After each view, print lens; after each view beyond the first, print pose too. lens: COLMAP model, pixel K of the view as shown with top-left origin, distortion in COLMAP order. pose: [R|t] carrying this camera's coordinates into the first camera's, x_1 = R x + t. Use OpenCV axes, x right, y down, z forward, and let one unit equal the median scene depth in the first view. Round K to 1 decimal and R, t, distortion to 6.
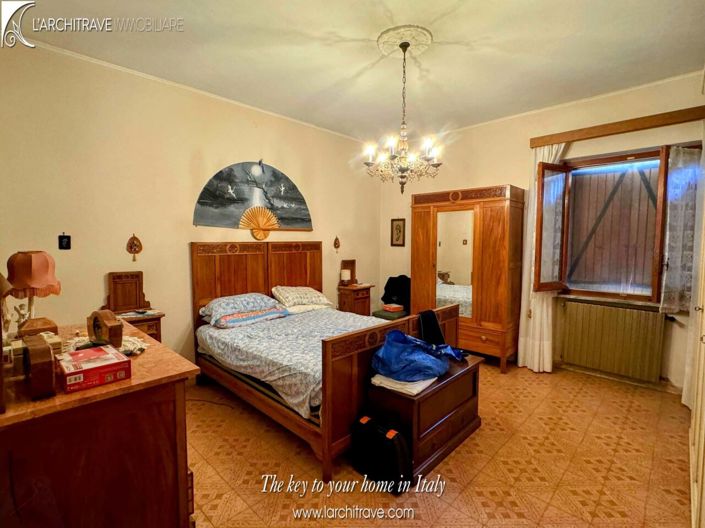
lens RADIAL K [[344.3, 0, 351.5], [0, 344.3, 265.6], [0, 0, 1]] dist [-0.002709, 0.000736]
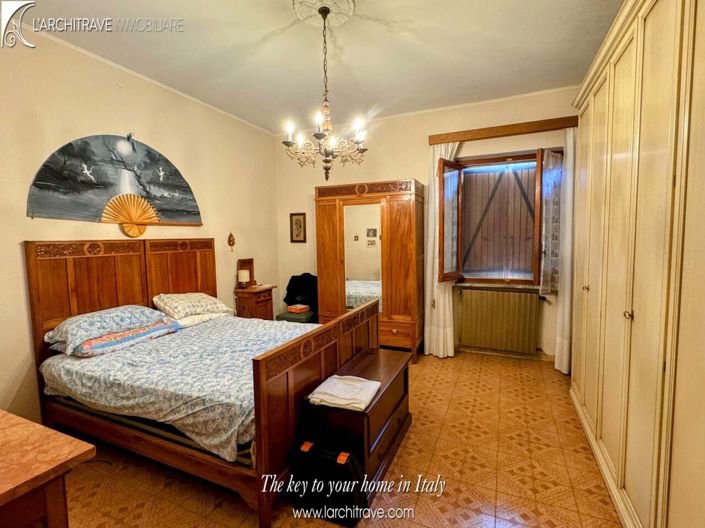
lens RADIAL K [[344.3, 0, 351.5], [0, 344.3, 265.6], [0, 0, 1]] dist [-0.002709, 0.000736]
pose [[0.939197, -0.043256, 0.340642, -0.075466], [0.041702, 0.999059, 0.011887, 0.001760], [-0.340836, 0.003041, 0.940118, 0.105594]]
